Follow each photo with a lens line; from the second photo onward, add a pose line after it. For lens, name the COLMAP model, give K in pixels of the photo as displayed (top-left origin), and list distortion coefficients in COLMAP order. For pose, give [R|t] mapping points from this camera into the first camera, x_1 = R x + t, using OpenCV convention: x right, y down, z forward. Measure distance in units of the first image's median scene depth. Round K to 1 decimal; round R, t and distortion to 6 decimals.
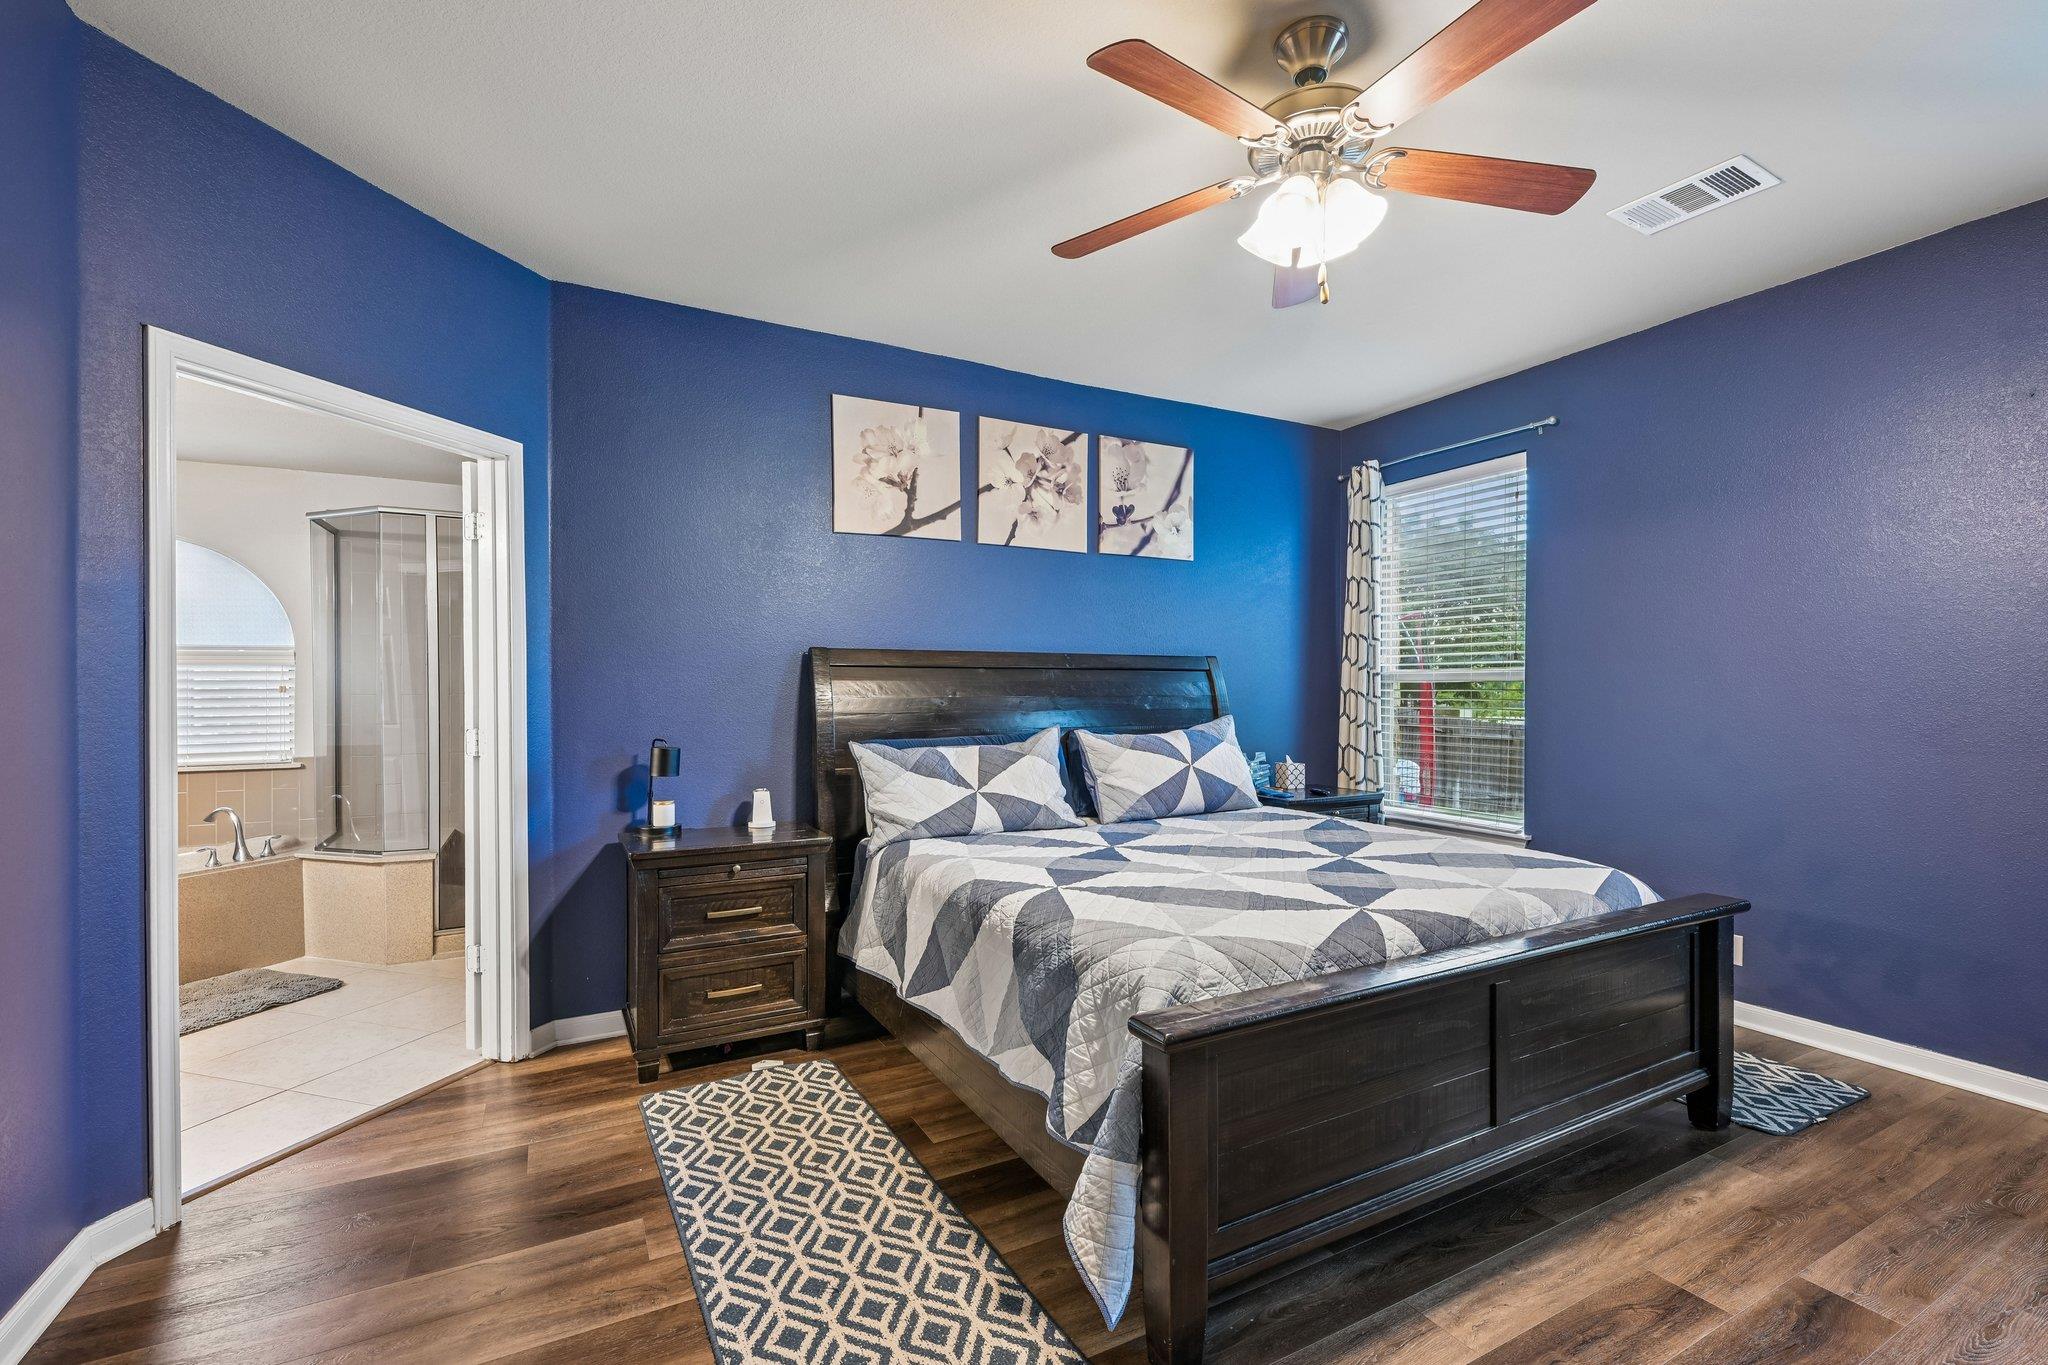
lens RADIAL K [[852.3, 0, 1011.1], [0, 852.3, 695.9], [0, 0, 1]] dist [0.000850, 0.000084]
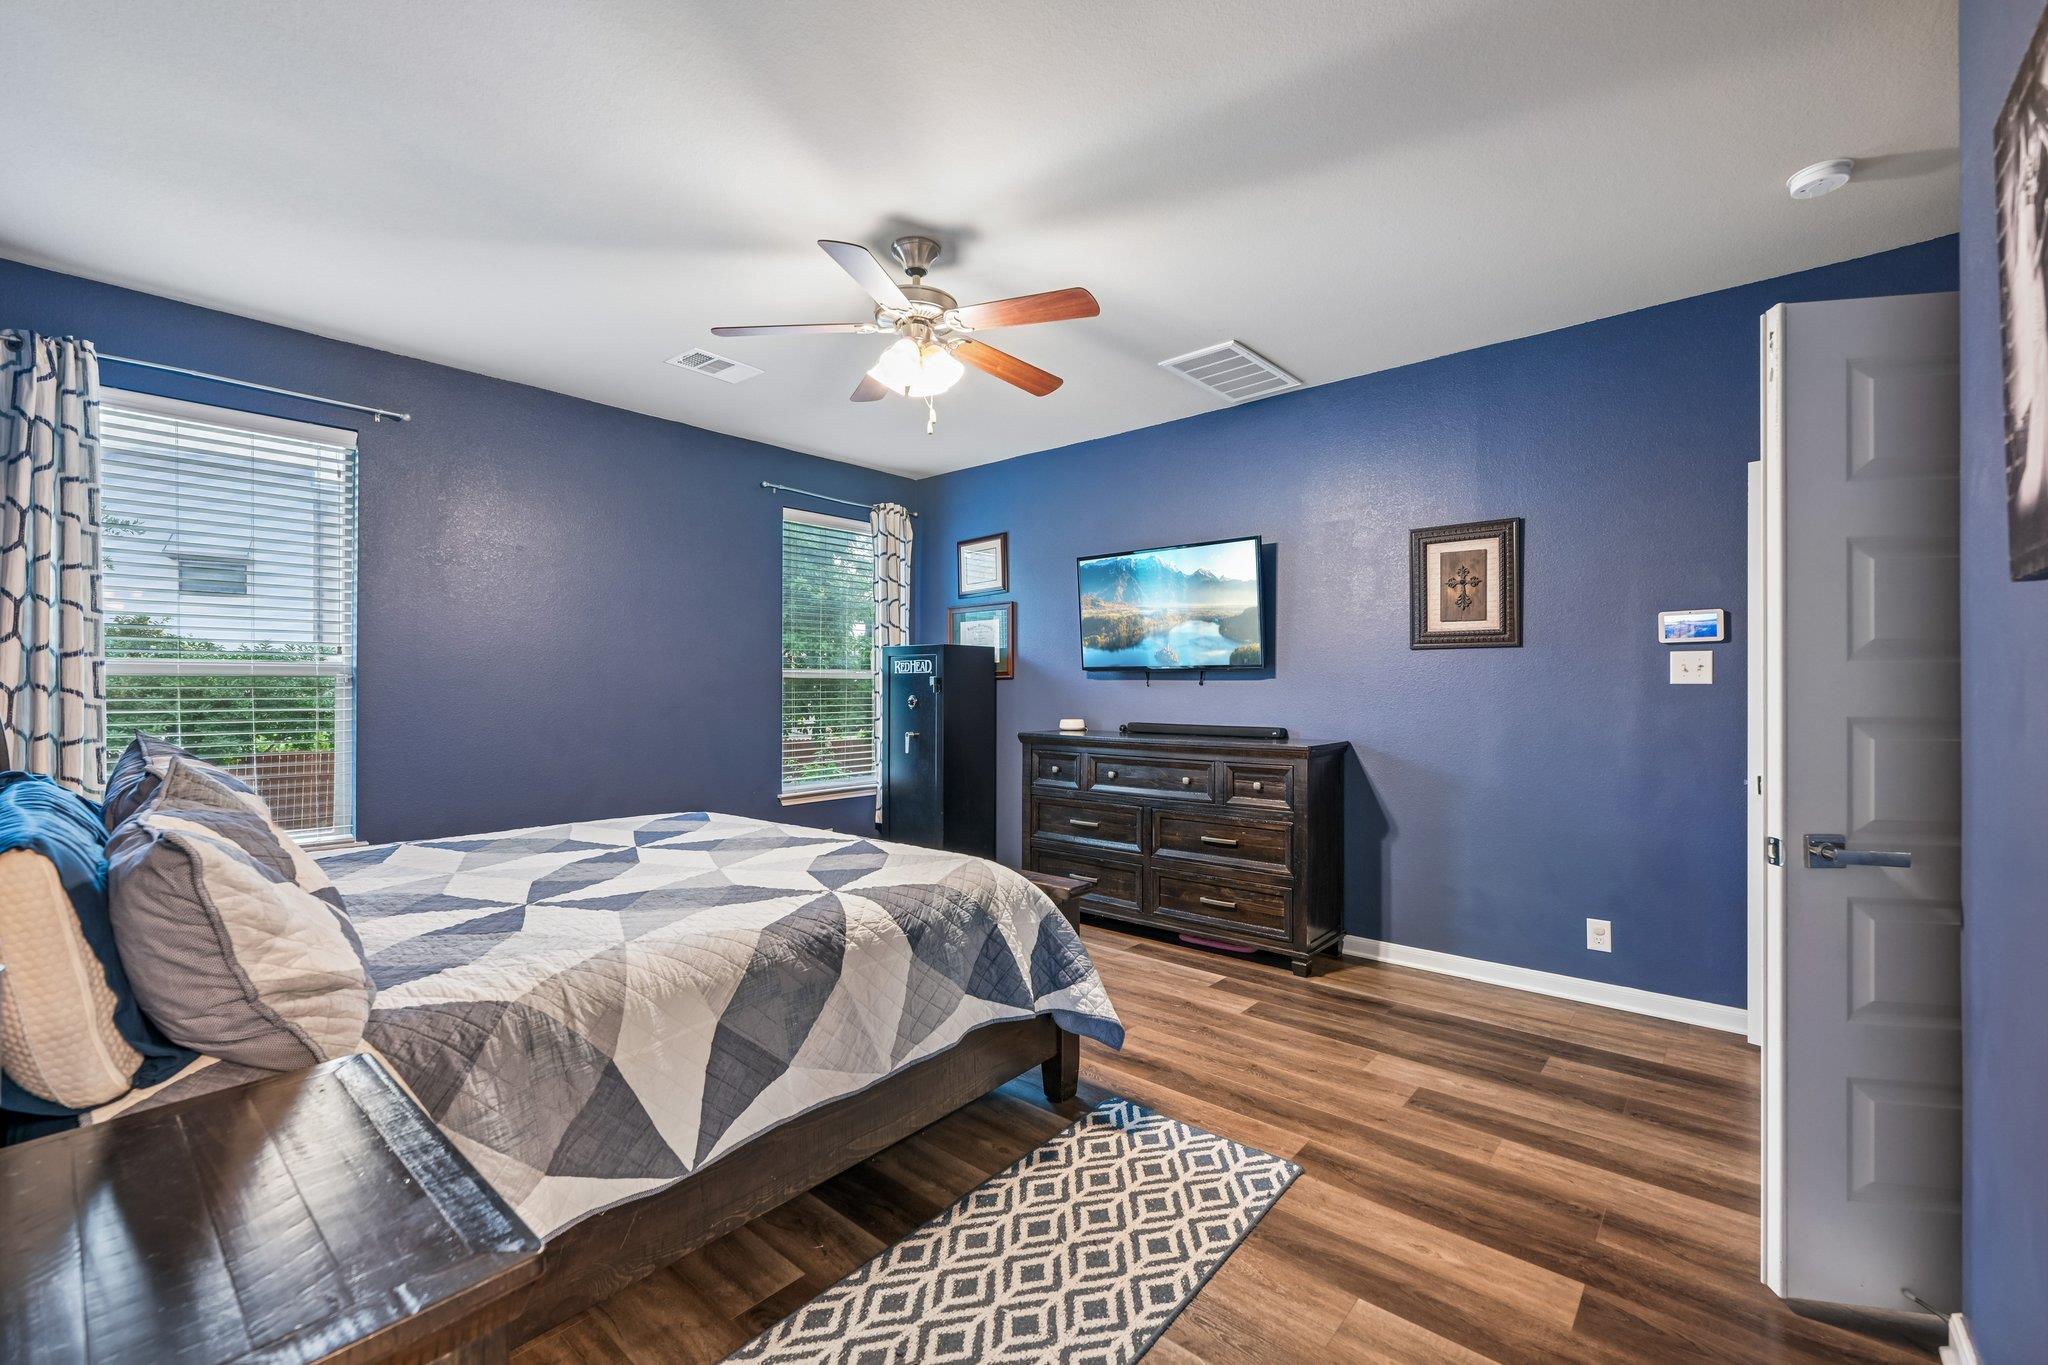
lens RADIAL K [[852.3, 0, 1018.0], [0, 852.3, 685.6], [0, 0, 1]] dist [0.000850, 0.000084]
pose [[-0.349175, 0.009513, 0.937009, -1.069626], [0.001558, 0.999953, -0.009572, 0.001563], [-0.937056, -0.001882, -0.349173, 1.318820]]
